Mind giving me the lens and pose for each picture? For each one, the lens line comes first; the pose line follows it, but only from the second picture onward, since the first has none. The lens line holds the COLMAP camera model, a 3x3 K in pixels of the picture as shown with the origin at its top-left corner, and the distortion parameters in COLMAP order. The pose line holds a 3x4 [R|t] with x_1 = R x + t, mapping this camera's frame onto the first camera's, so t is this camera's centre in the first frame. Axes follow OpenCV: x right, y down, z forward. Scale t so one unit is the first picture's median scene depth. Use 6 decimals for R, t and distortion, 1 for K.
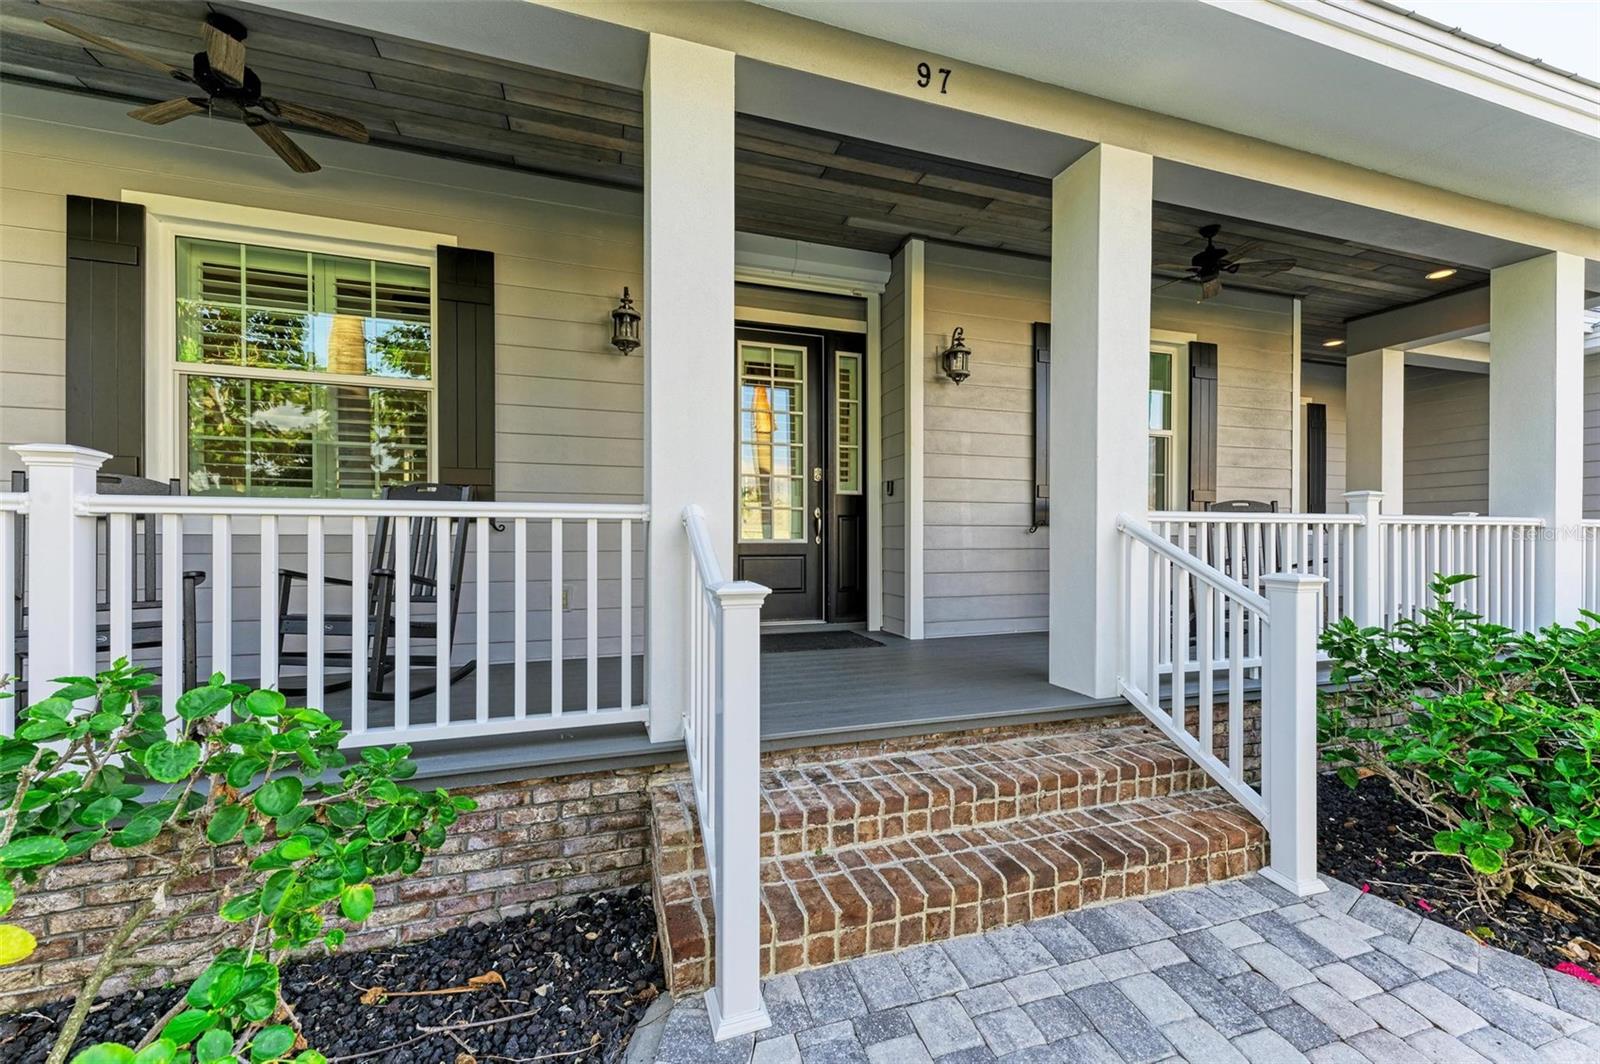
lens RADIAL K [[656.9, 0, 800.0], [0, 656.9, 532.0], [0, 0, 1]] dist [-0.000222, 0.000017]
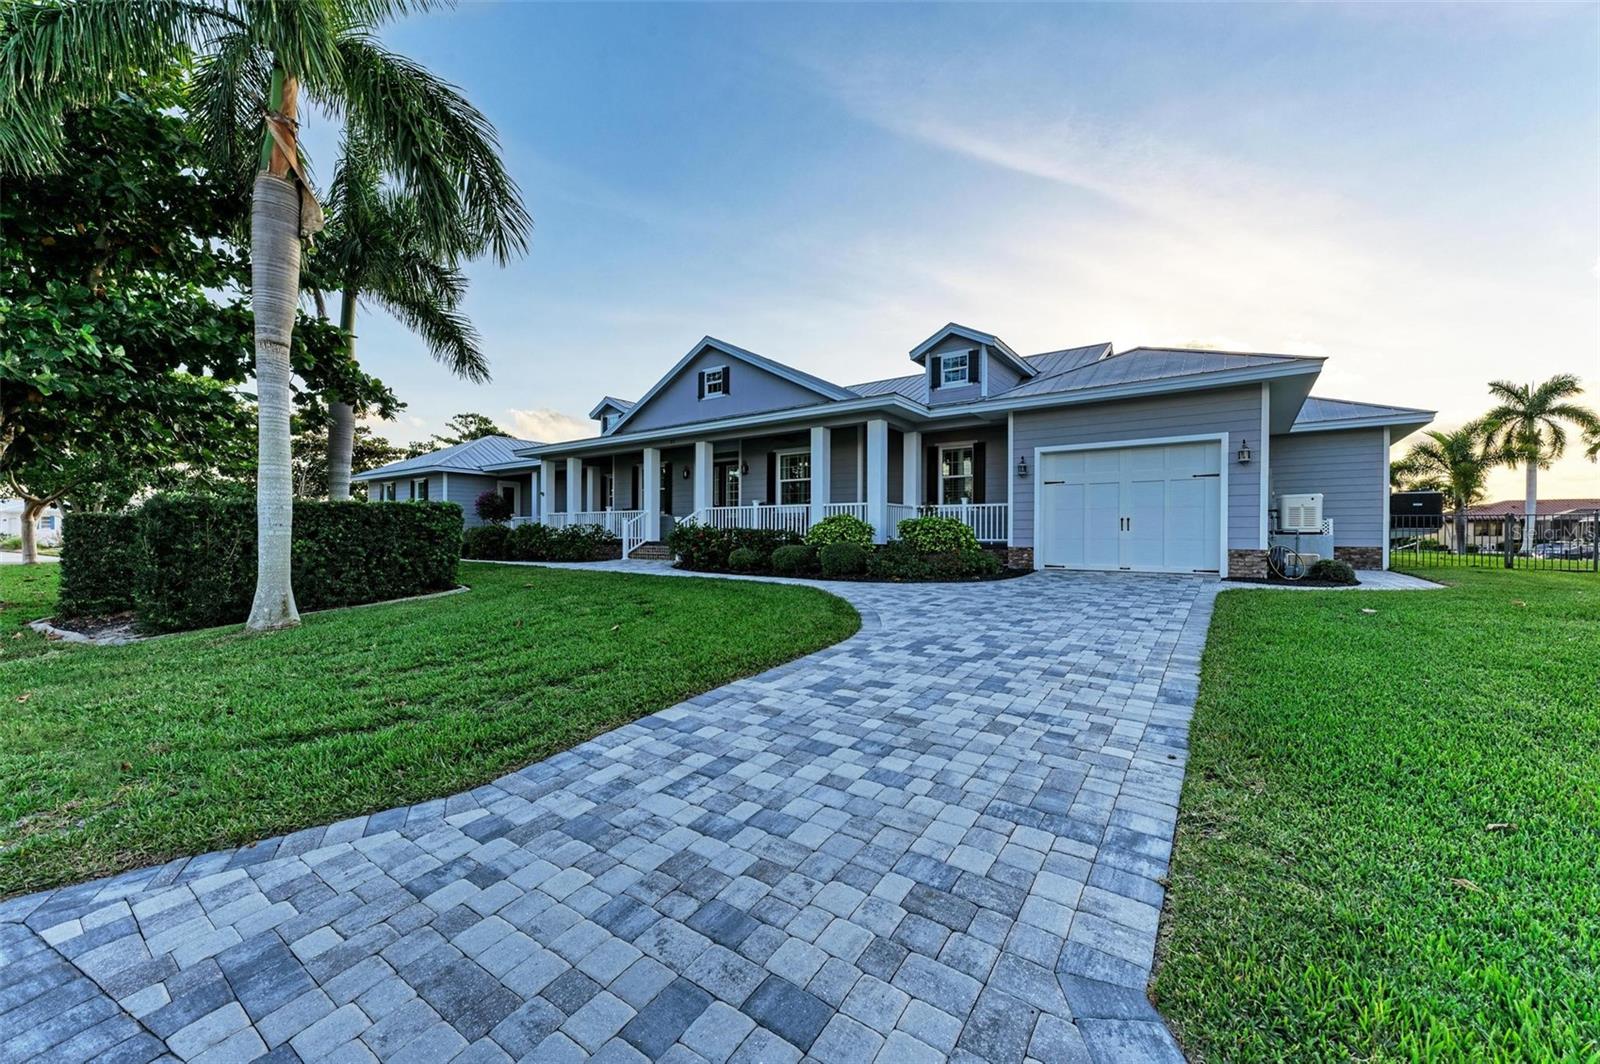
lens RADIAL K [[656.9, 0, 800.0], [0, 656.9, 532.0], [0, 0, 1]] dist [-0.000222, 0.000017]
pose [[0.548779, -0.000105, -0.835967, 3.305985], [0.001654, 0.999998, 0.000960, 0.146804], [0.835966, -0.001910, 0.548779, -1.646381]]
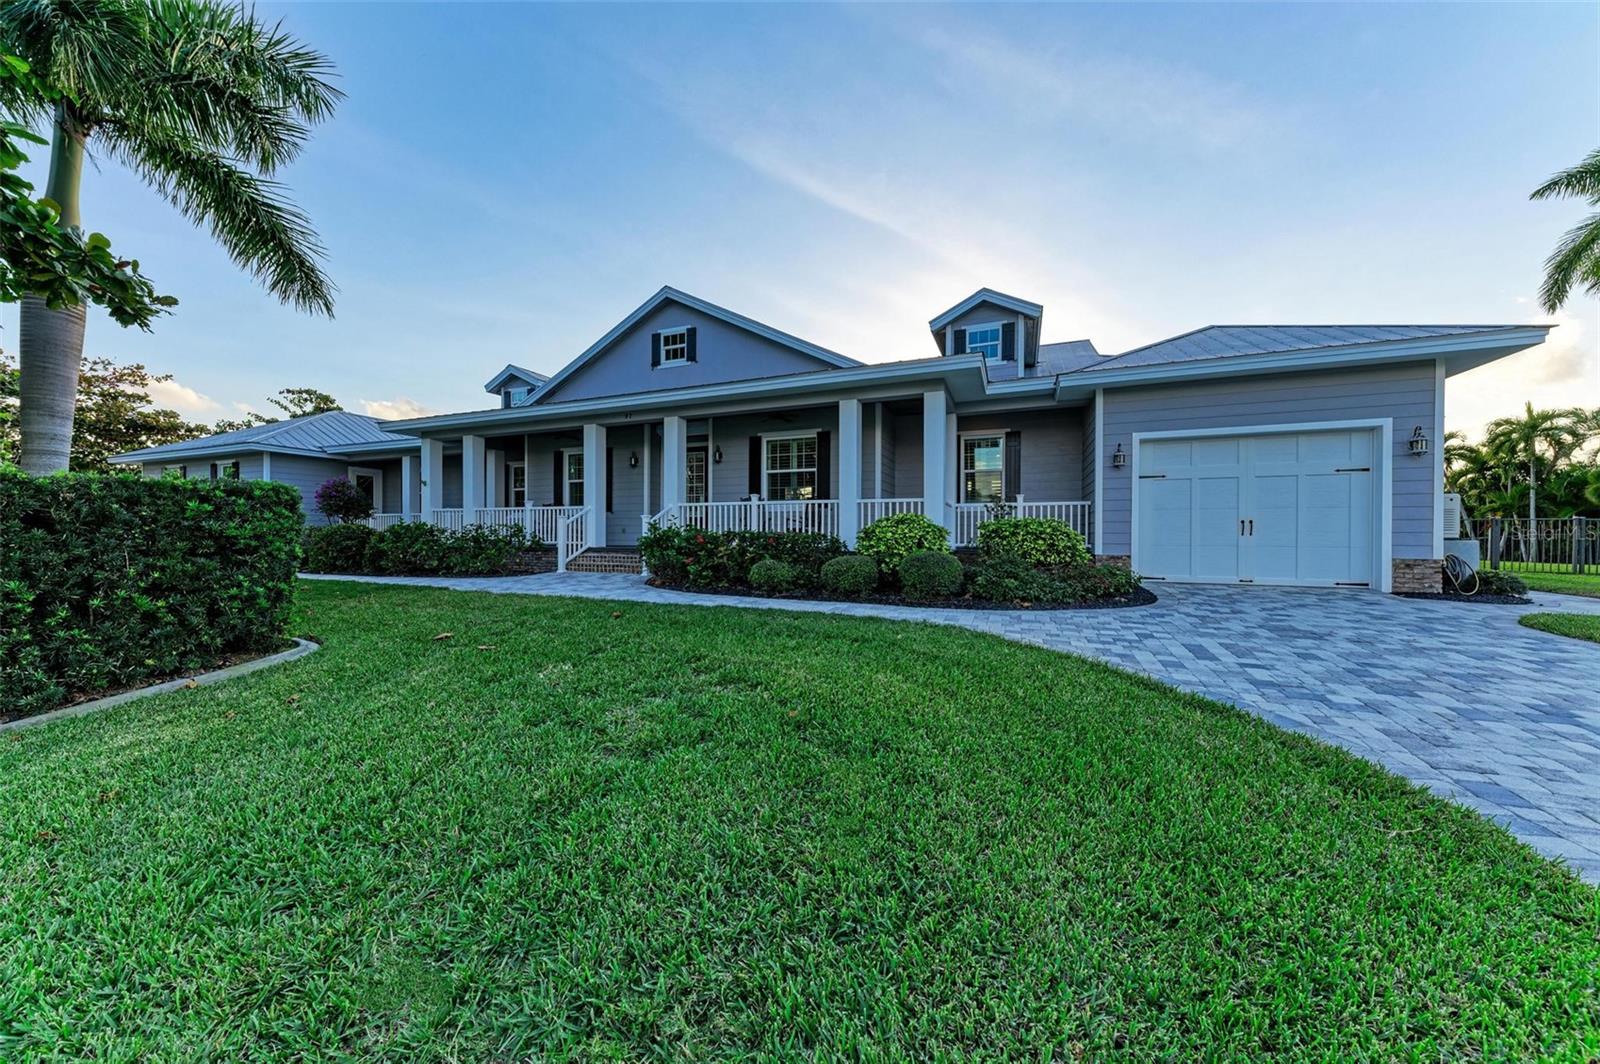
lens RADIAL K [[569.0, 0, 800.0], [0, 569.0, 532.0], [0, 0, 1]] dist [0.015489, -0.006233]
pose [[0.738607, 0.002414, -0.674132, 1.592600], [0.000096, 0.999993, 0.003687, 0.121180], [0.674137, -0.002788, 0.738601, -1.482398]]
